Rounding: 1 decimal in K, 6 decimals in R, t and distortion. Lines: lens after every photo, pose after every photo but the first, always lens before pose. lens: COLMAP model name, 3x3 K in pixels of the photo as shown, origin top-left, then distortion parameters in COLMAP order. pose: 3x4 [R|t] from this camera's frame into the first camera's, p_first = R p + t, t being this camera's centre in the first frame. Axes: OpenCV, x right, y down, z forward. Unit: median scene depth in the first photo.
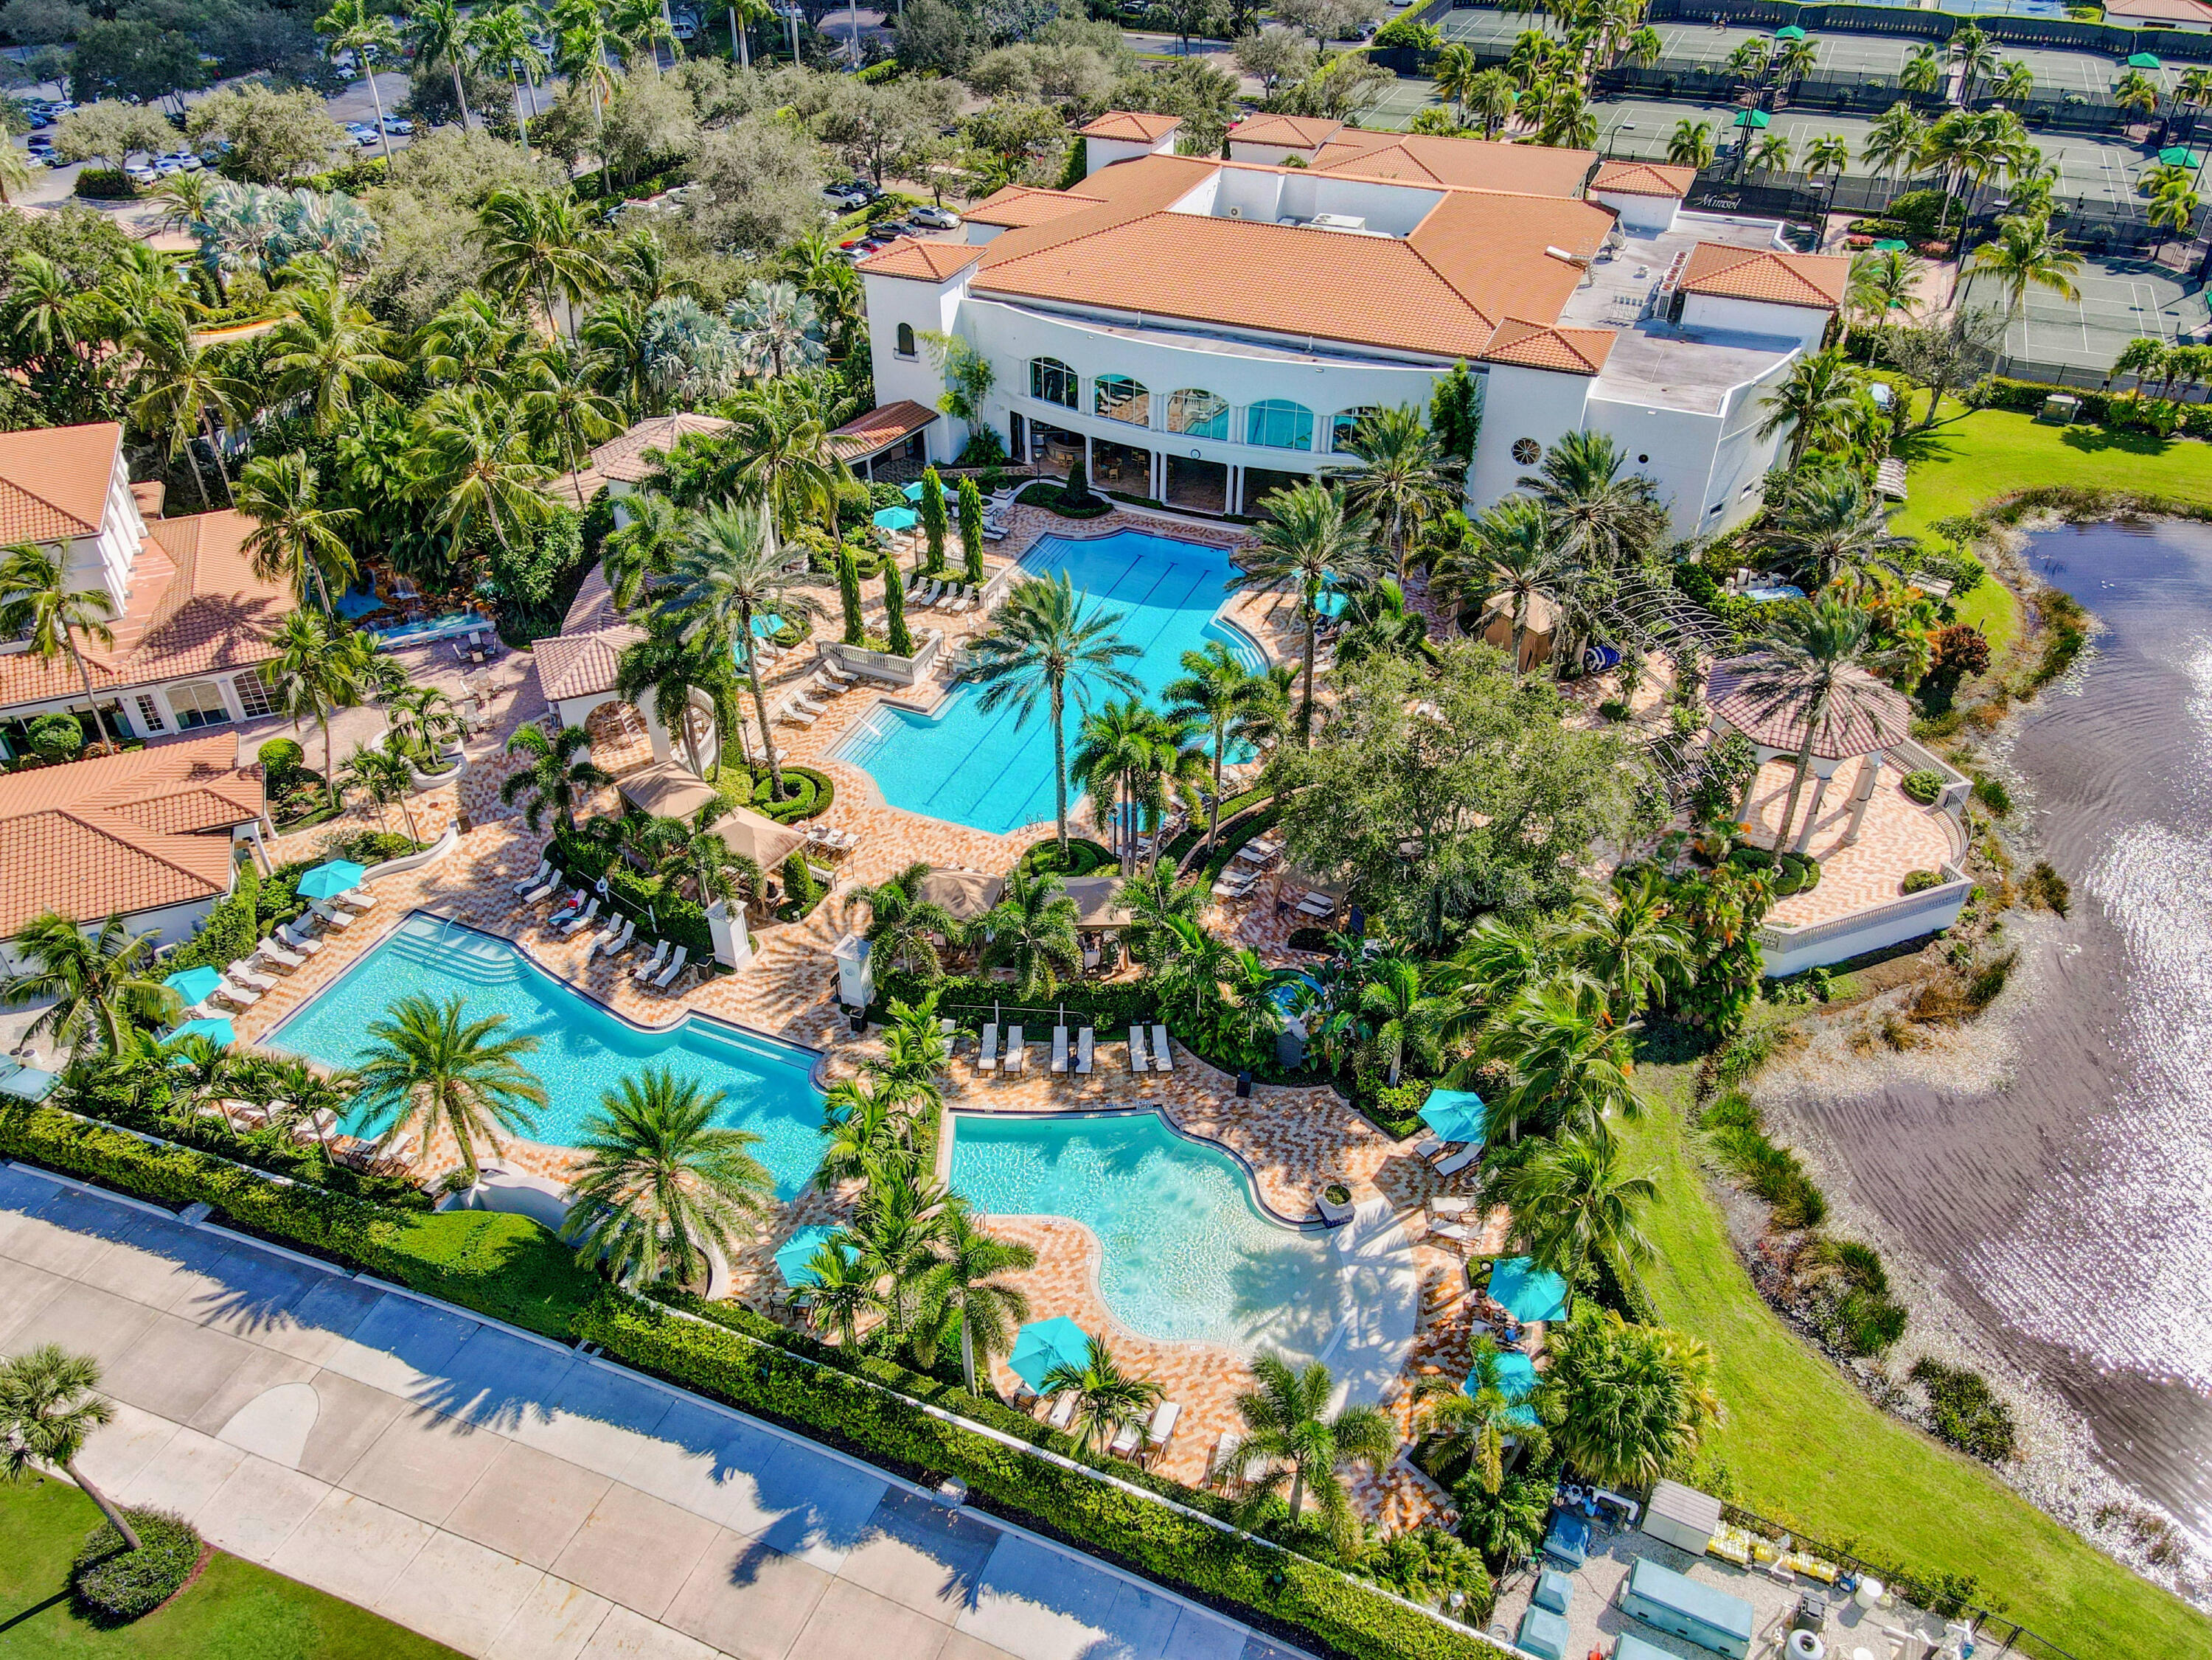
lens RADIAL K [[1643.5, 0, 1092.3], [0, 1643.5, 821.1], [0, 0, 1]] dist [0.011294, 0.008301]
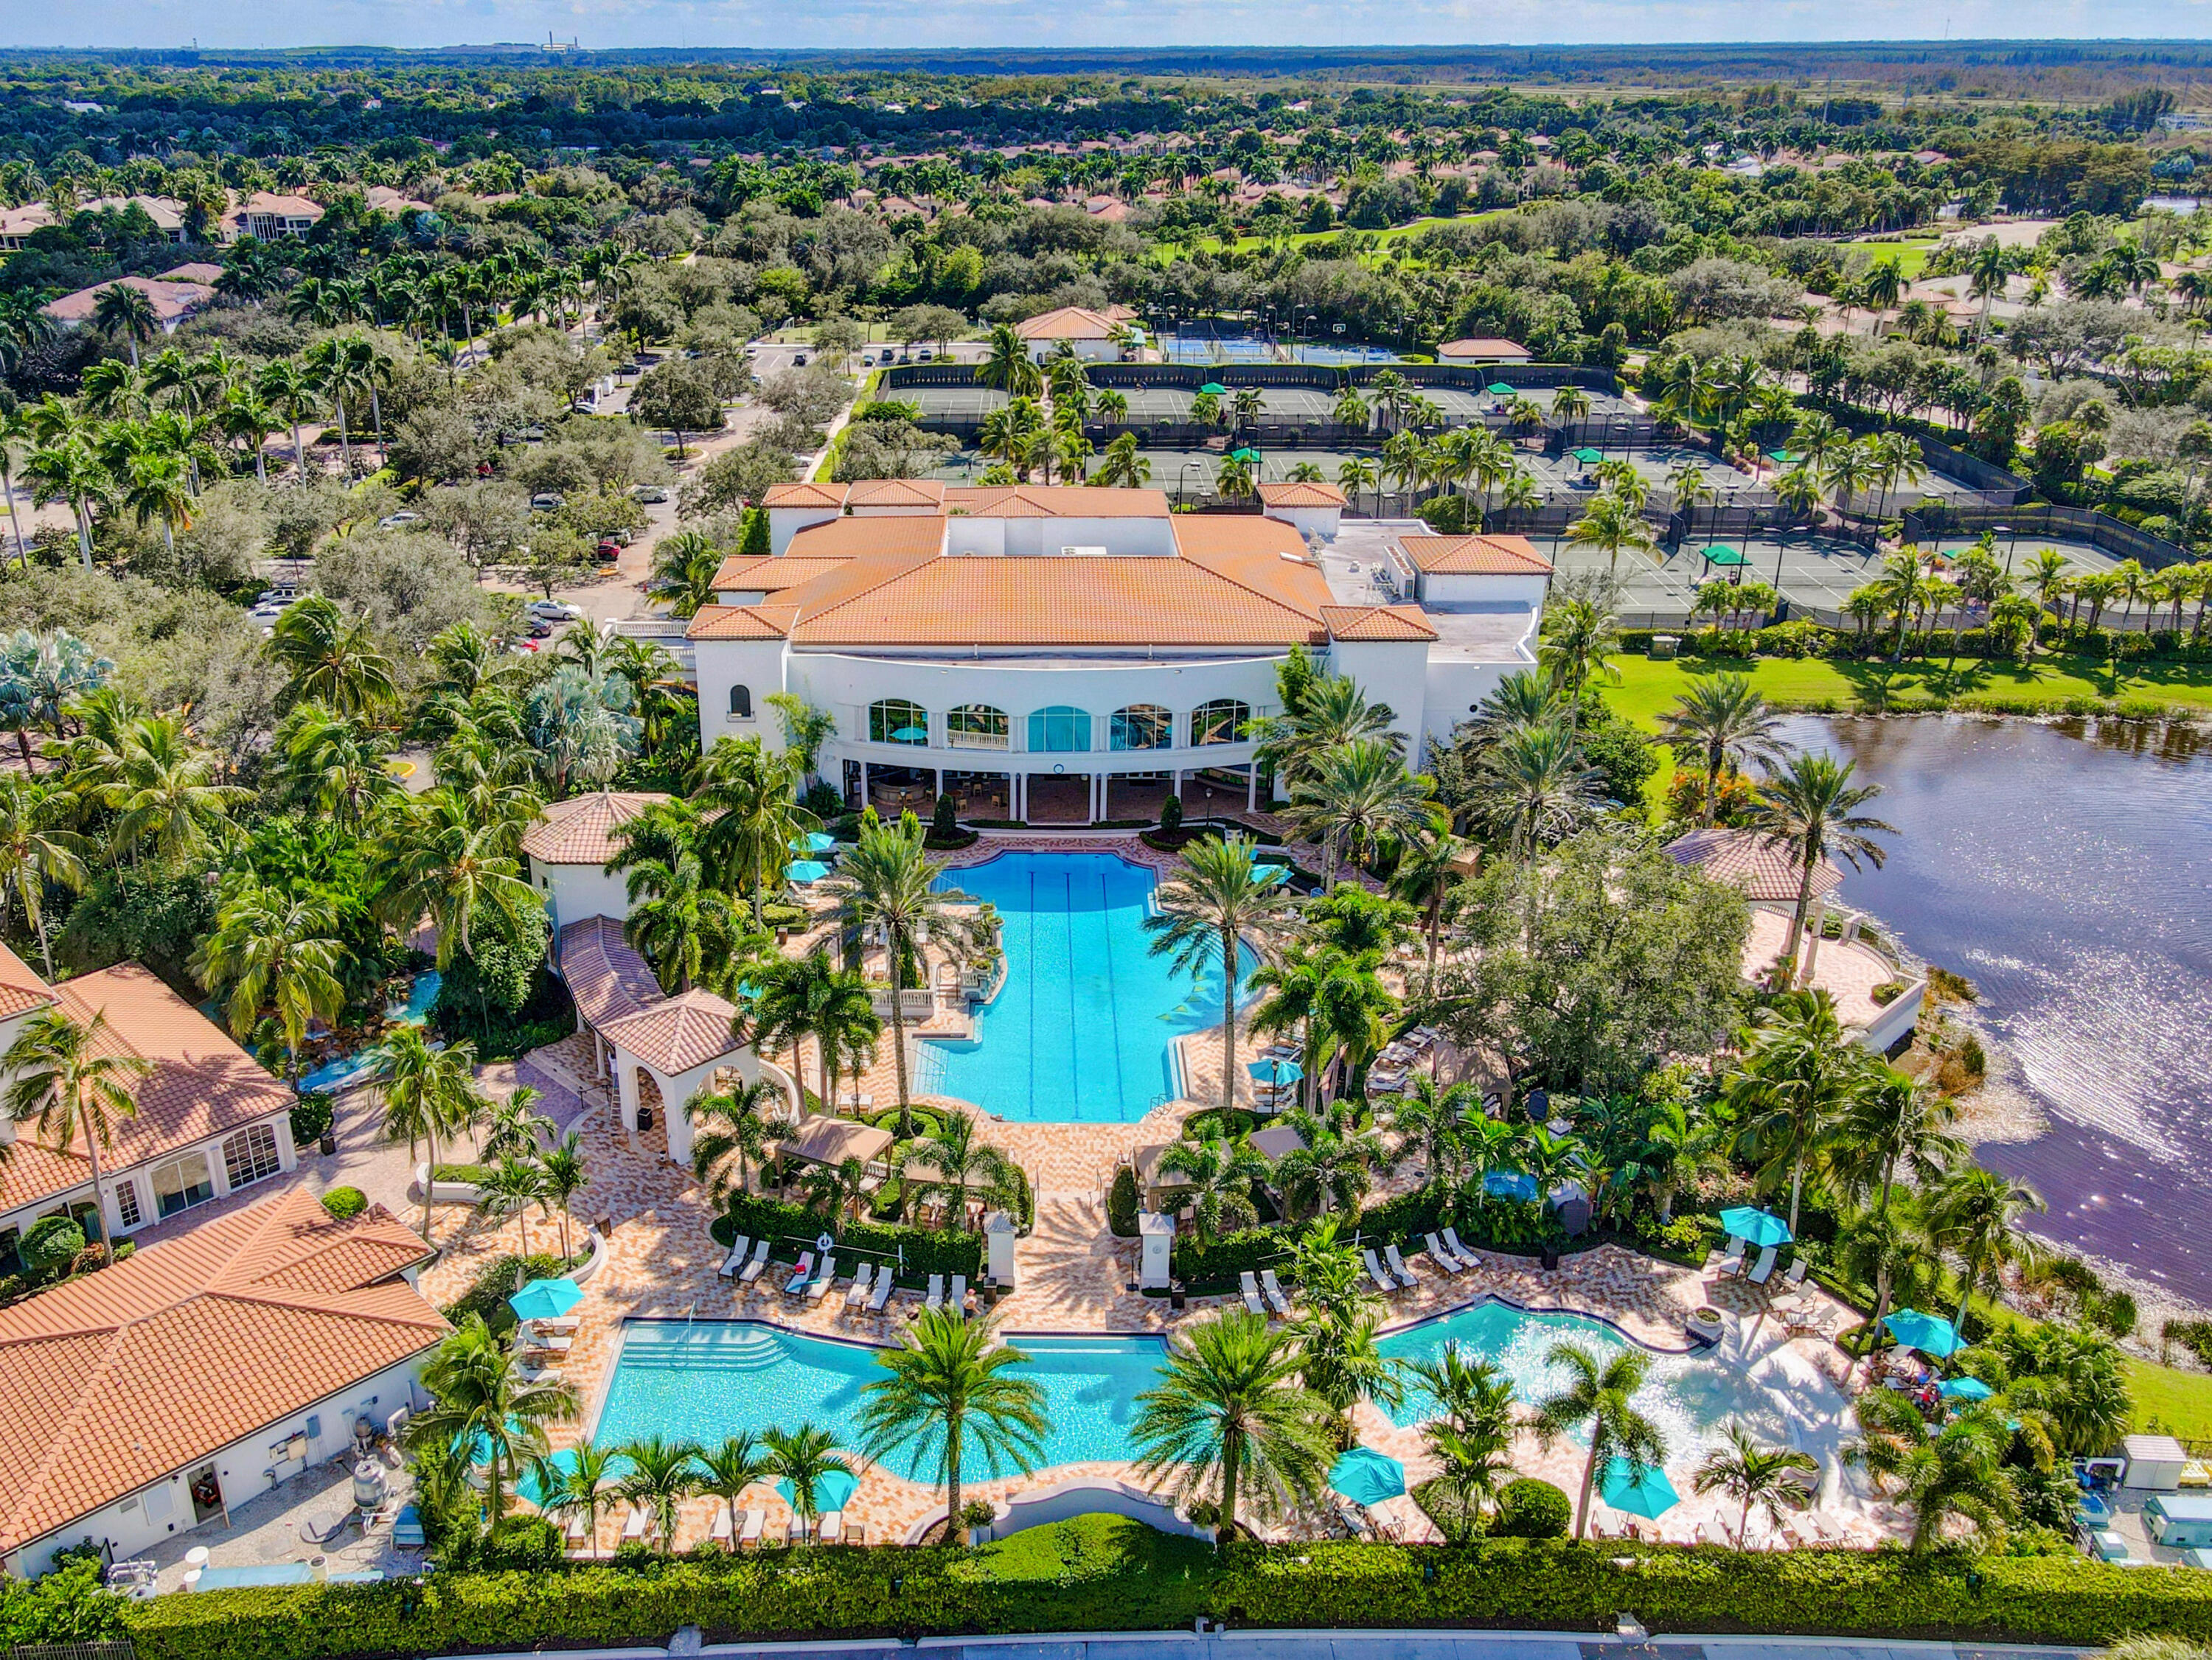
lens RADIAL K [[1837.5, 0, 1007.9], [0, 1837.5, 911.0], [0, 0, 1]] dist [0.010433, 0.013979]
pose [[0.923273, -0.162330, 0.348161, -0.414260], [0.226841, 0.961823, -0.153099, 0.032046], [-0.310017, 0.220329, 0.924848, -0.028811]]
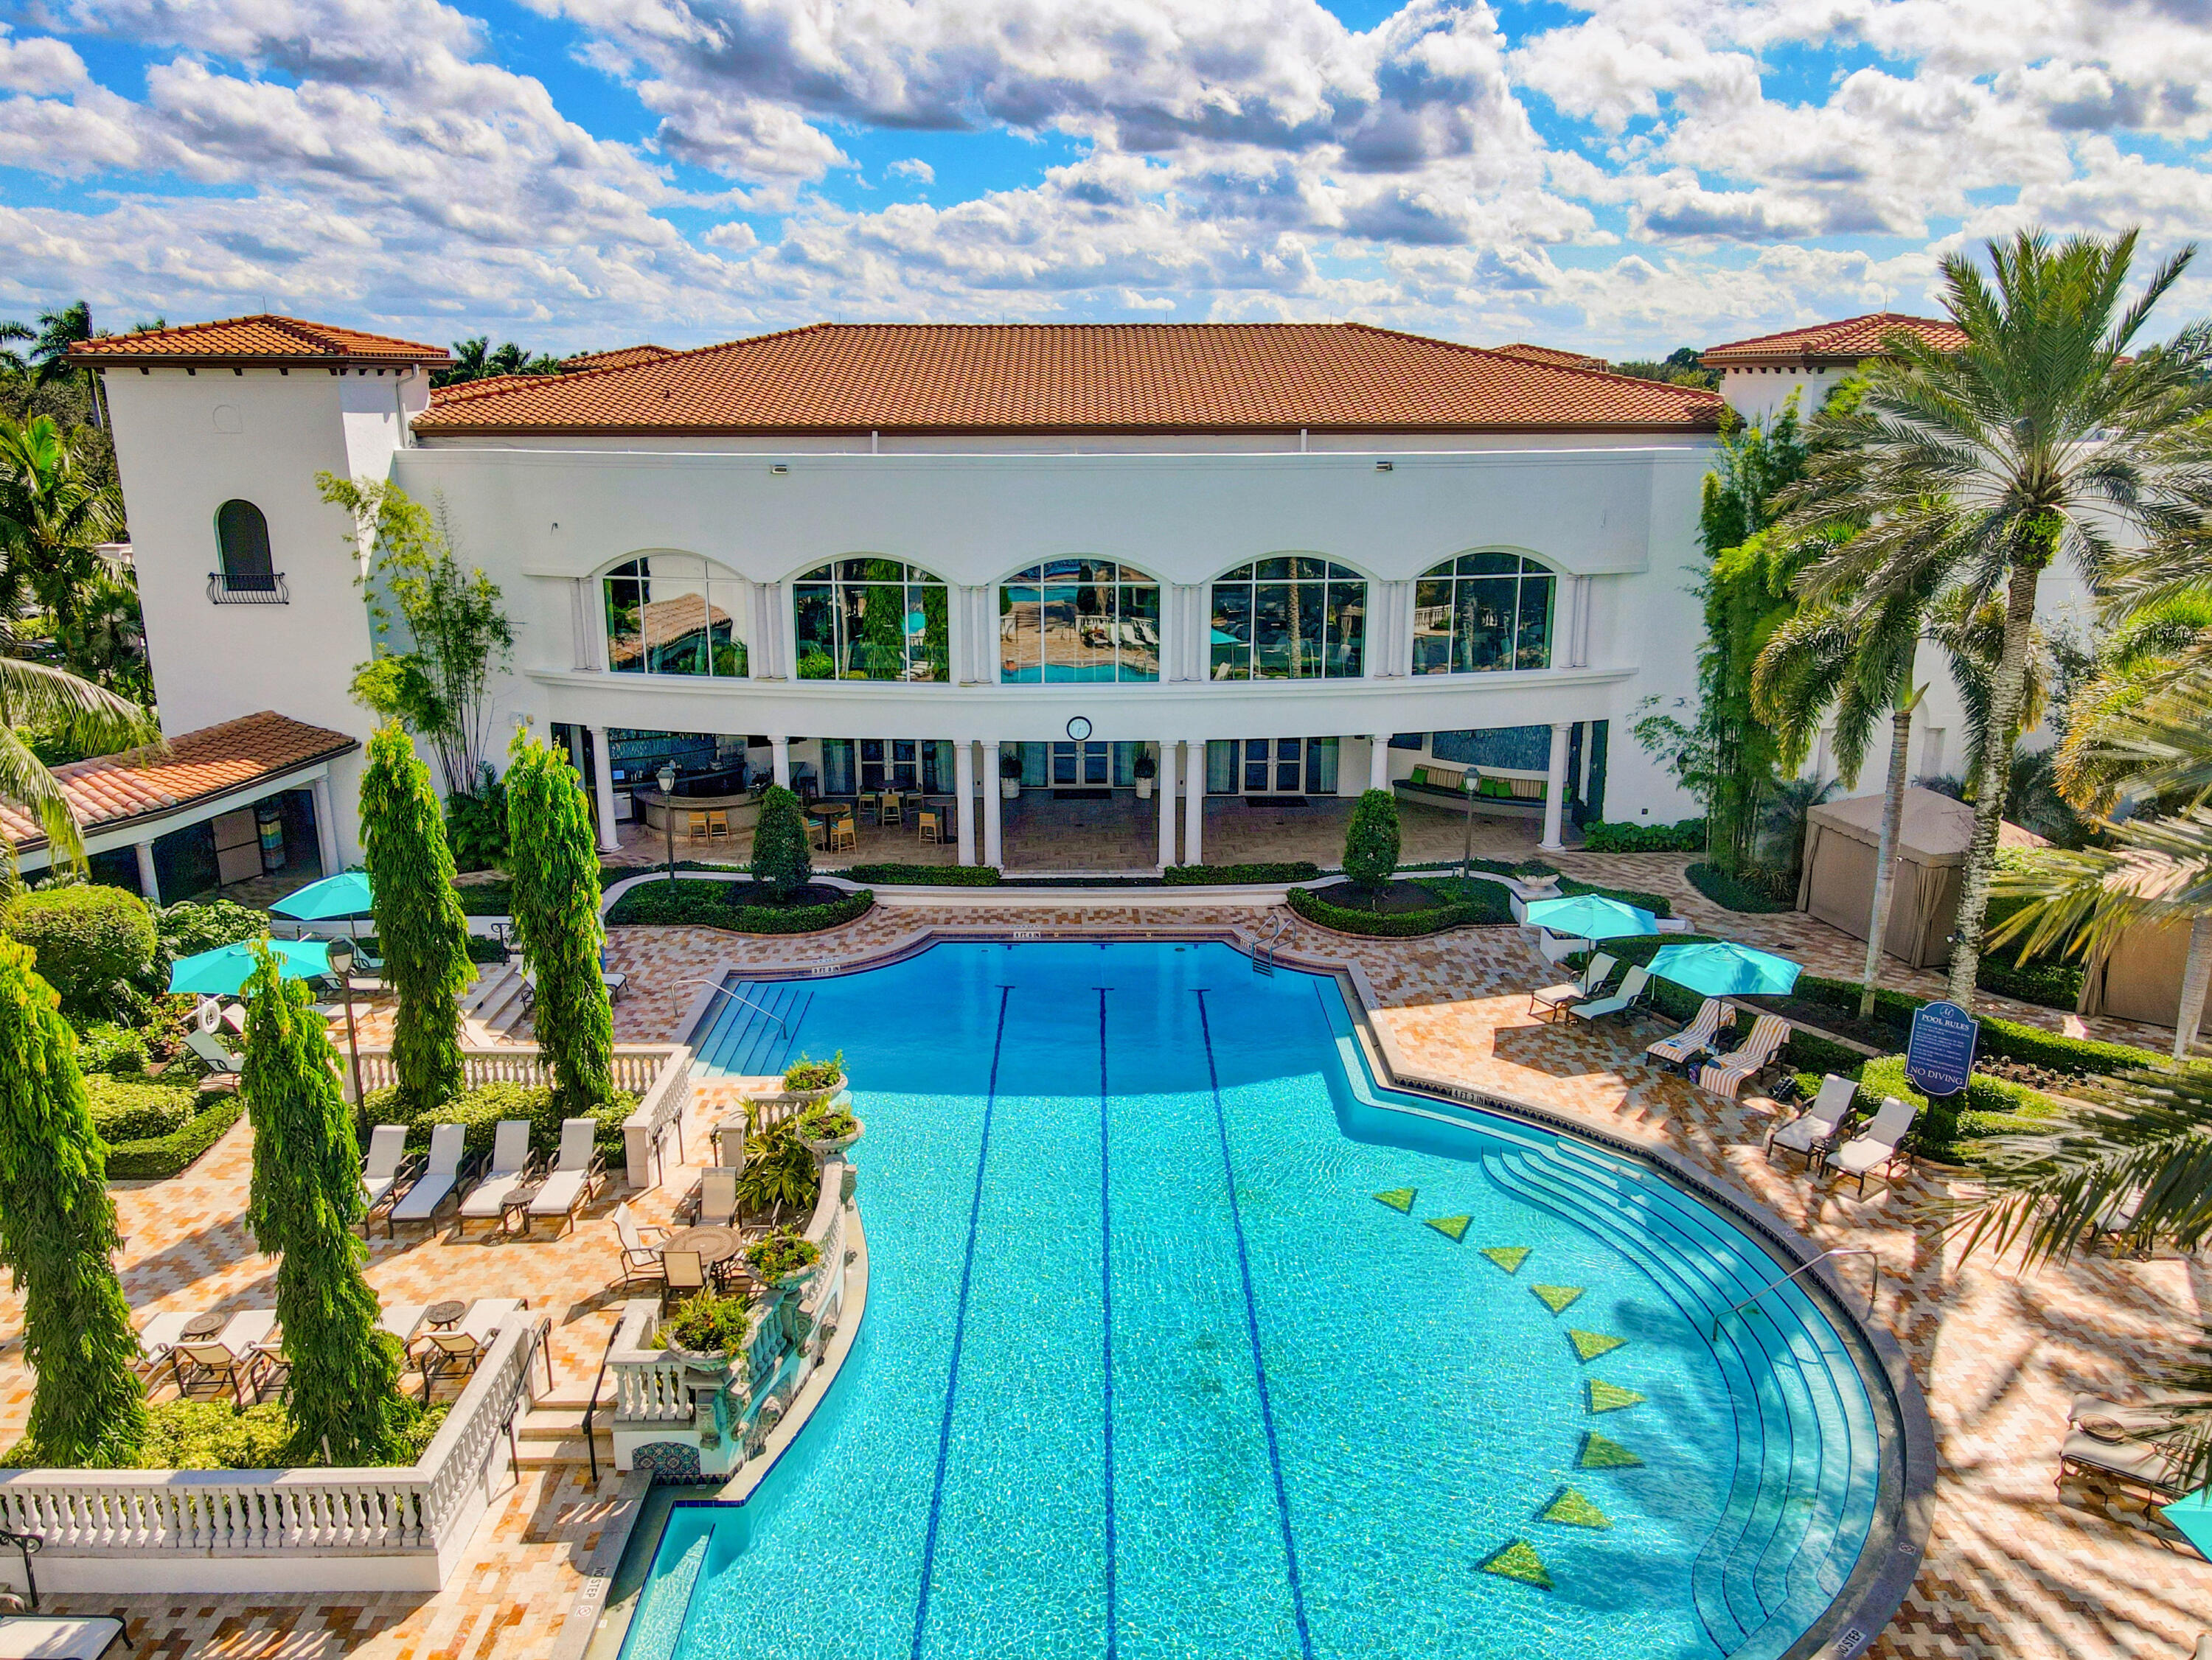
lens RADIAL K [[1643.5, 0, 1092.3], [0, 1643.5, 821.1], [0, 0, 1]] dist [0.011294, 0.008301]
pose [[0.918521, -0.104194, 0.381397, -0.097430], [0.235795, 0.918685, -0.316889, -0.082570], [-0.317366, 0.381000, 0.868400, 0.724203]]
